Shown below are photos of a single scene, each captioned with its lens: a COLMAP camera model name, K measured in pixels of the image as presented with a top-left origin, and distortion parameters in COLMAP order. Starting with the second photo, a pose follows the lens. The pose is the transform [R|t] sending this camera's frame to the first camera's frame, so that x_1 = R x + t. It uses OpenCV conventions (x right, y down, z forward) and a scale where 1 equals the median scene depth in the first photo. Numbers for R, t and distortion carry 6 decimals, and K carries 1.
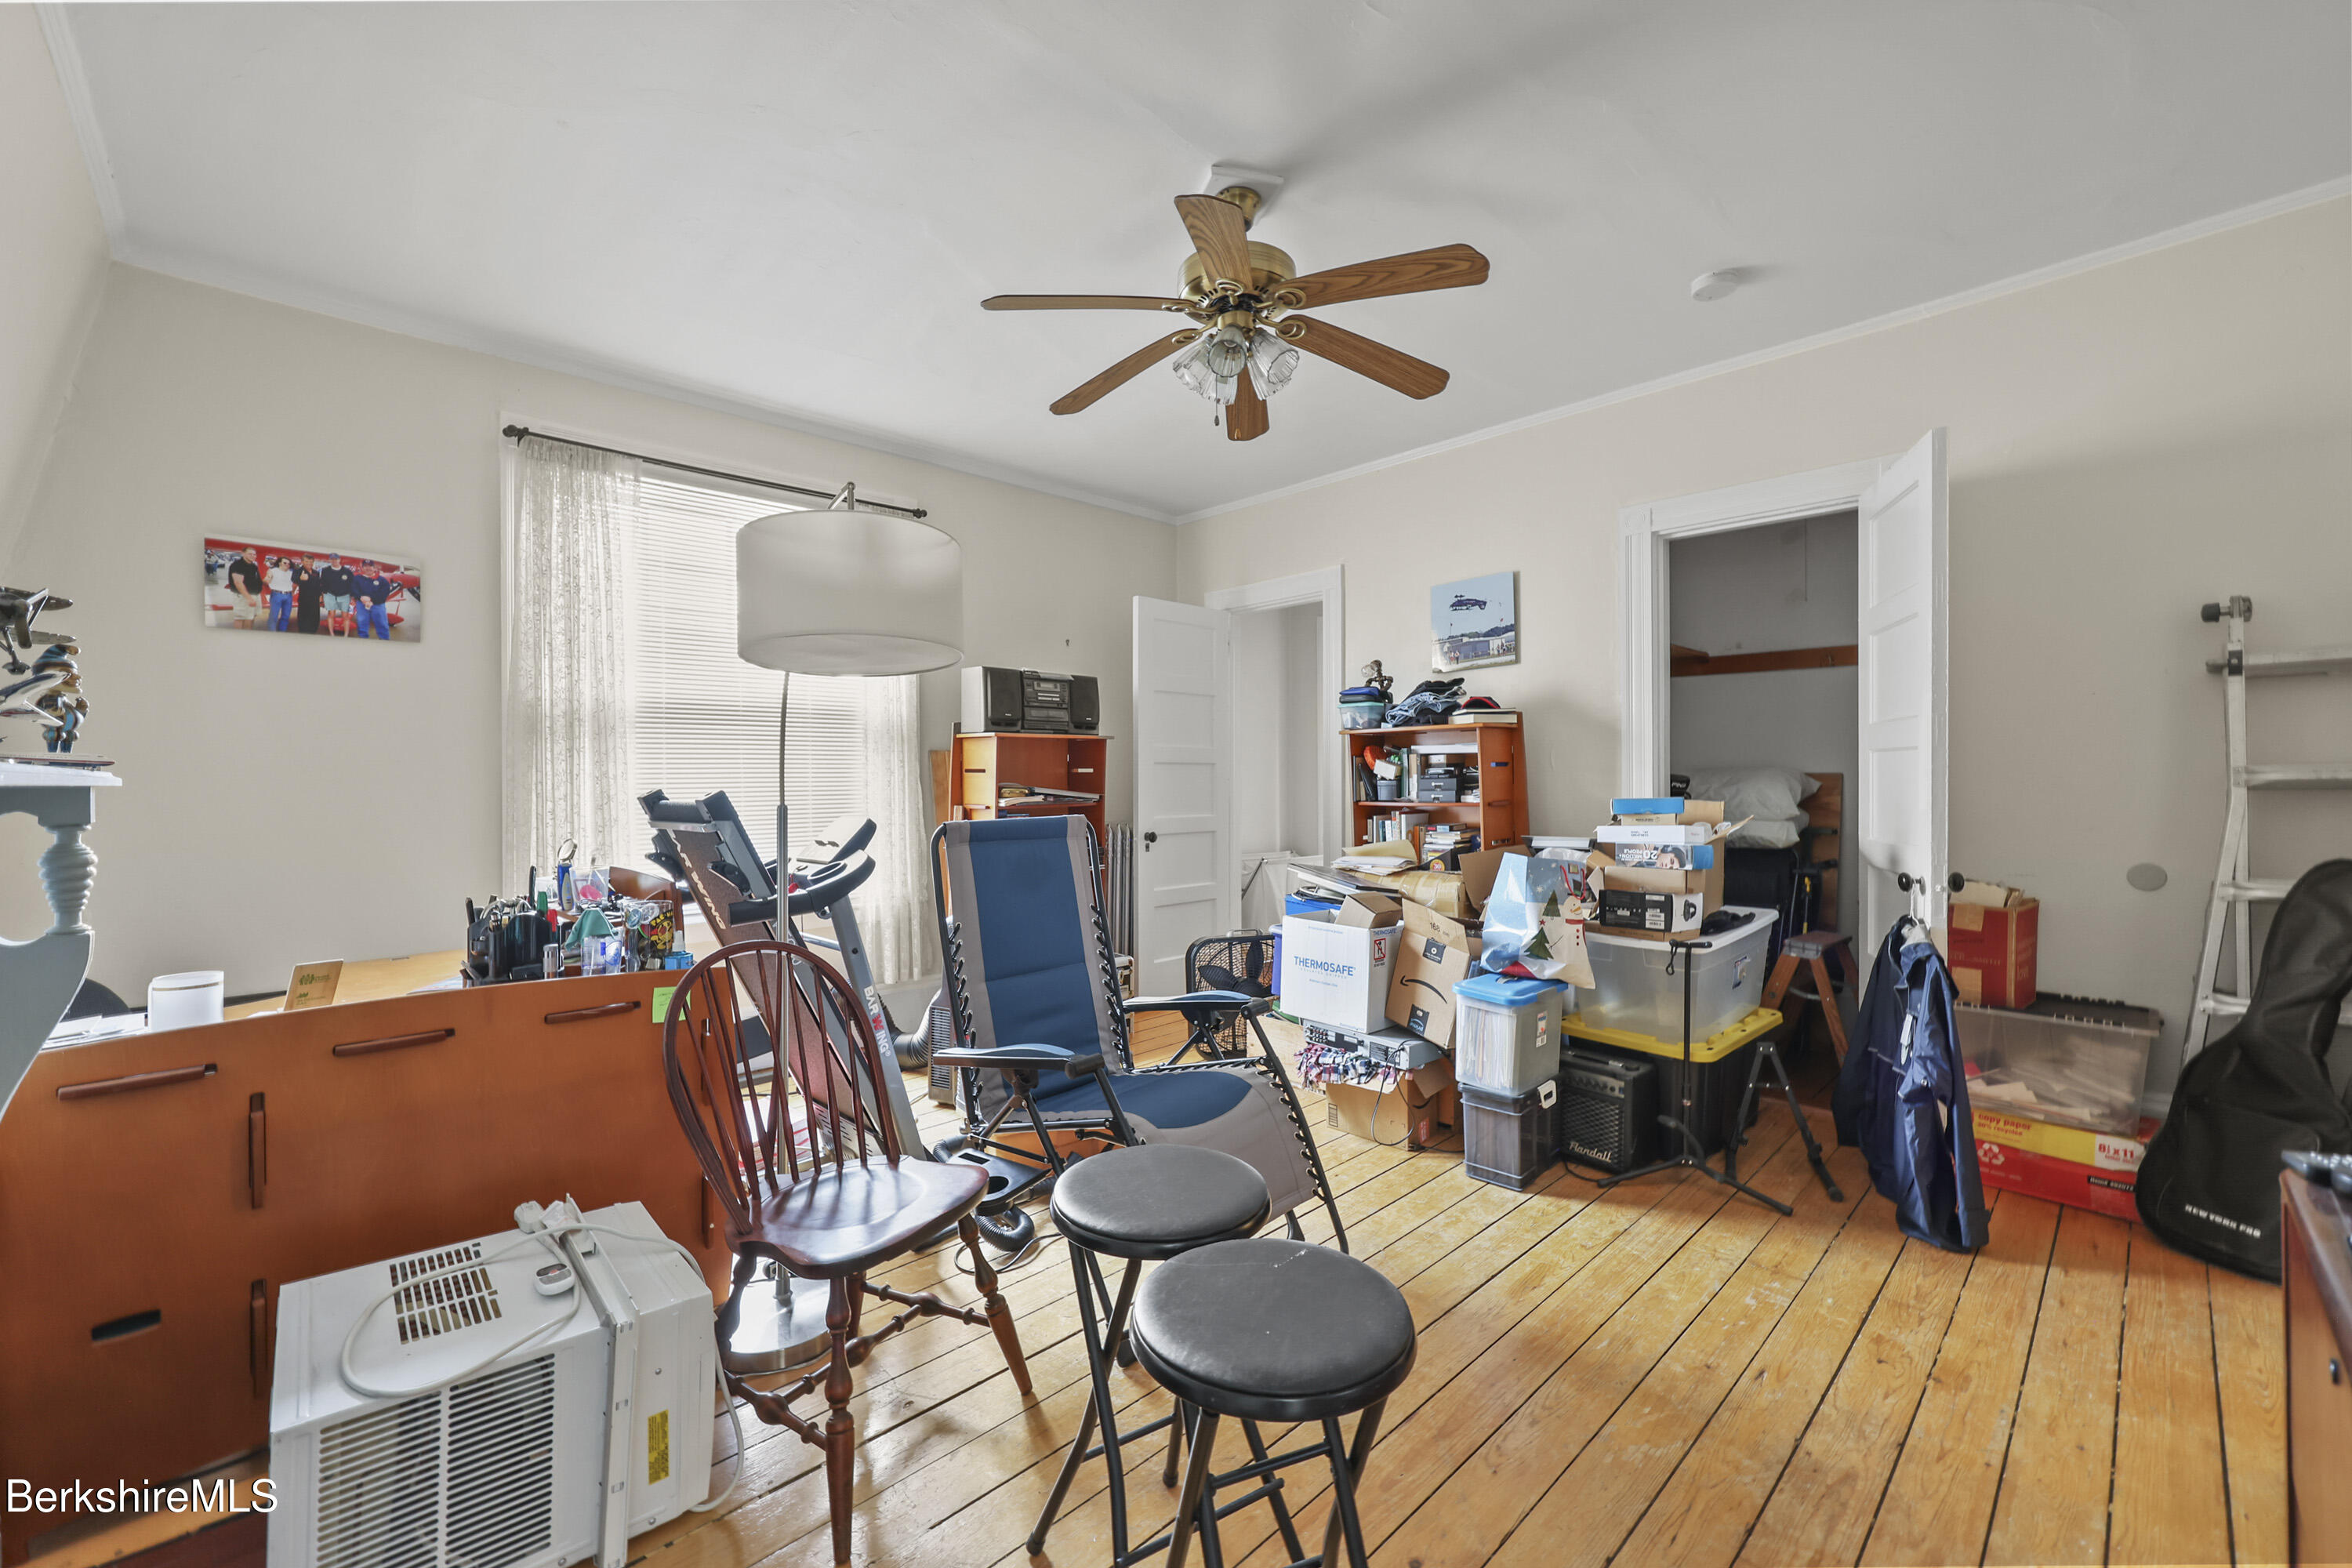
lens RADIAL K [[948.5, 0, 1185.3], [0, 948.5, 796.1], [0, 0, 1]] dist [-0.000557, 0.000125]
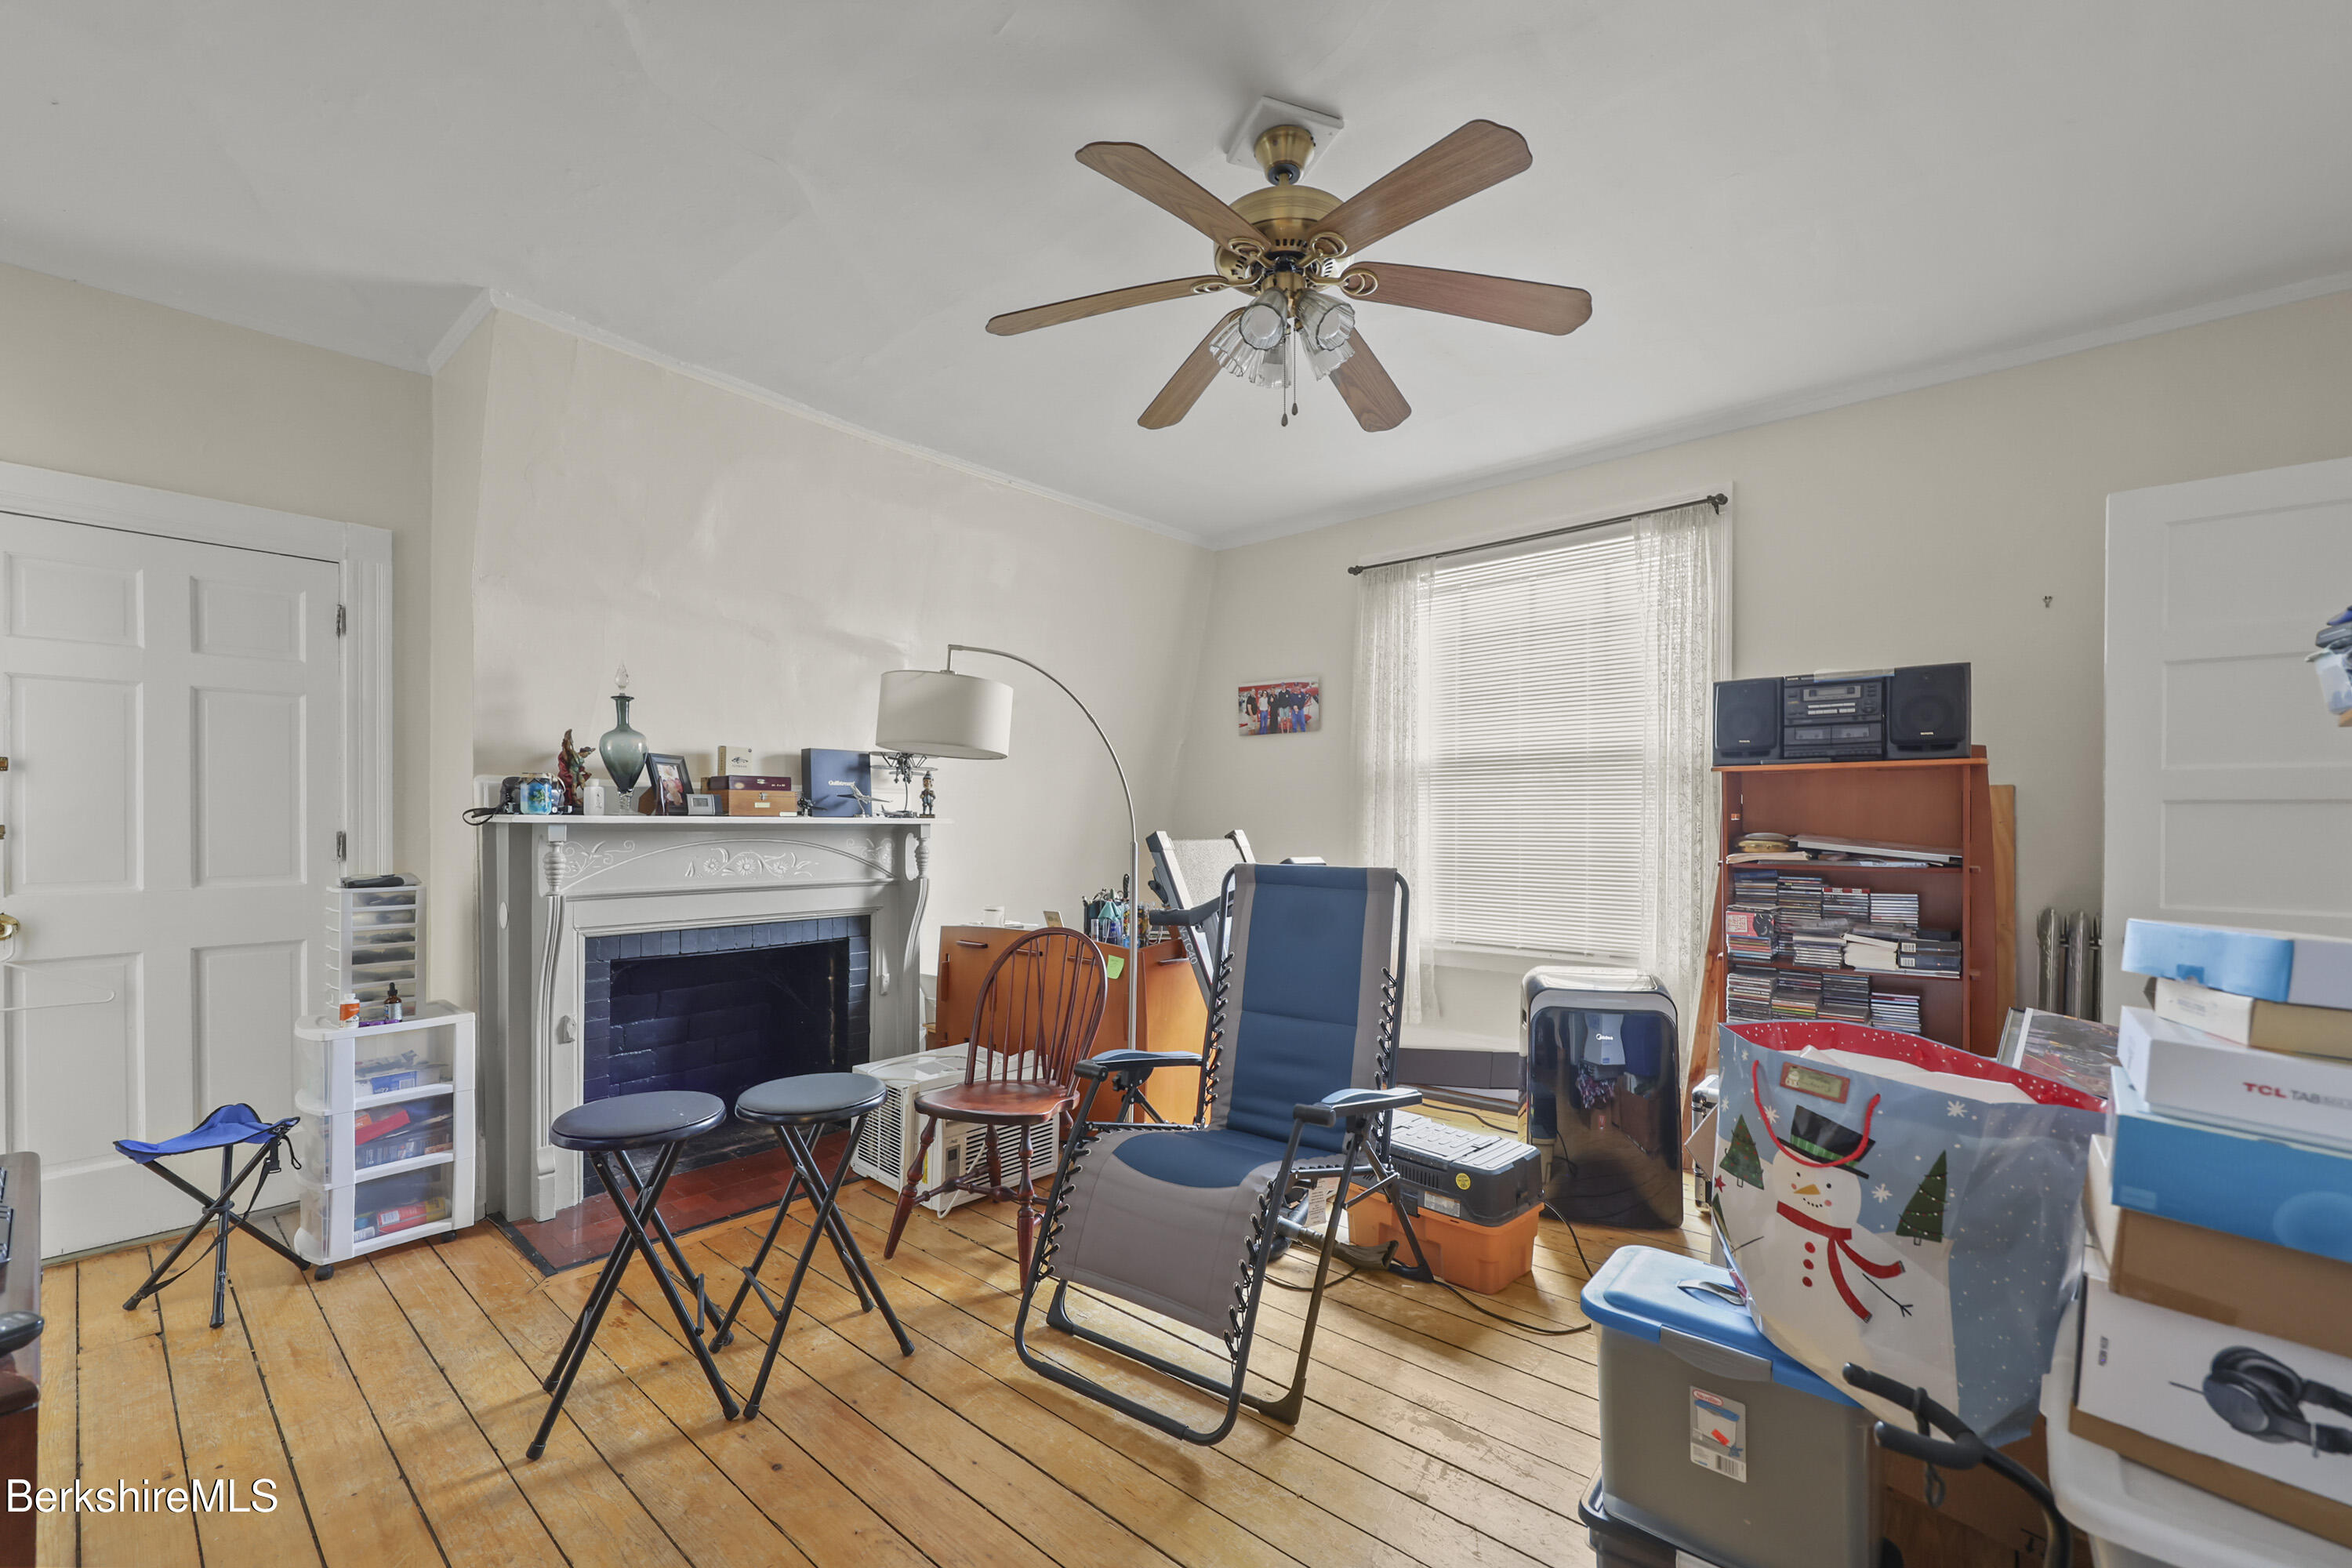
lens RADIAL K [[984.2, 0, 1187.9], [0, 984.2, 831.6], [0, 0, 1]] dist [0.000072, 0.000118]
pose [[0.097342, 0.014927, -0.995139, 0.722634], [-0.023066, 0.999653, 0.012738, -0.019160], [0.994984, 0.021714, 0.097652, 0.653468]]
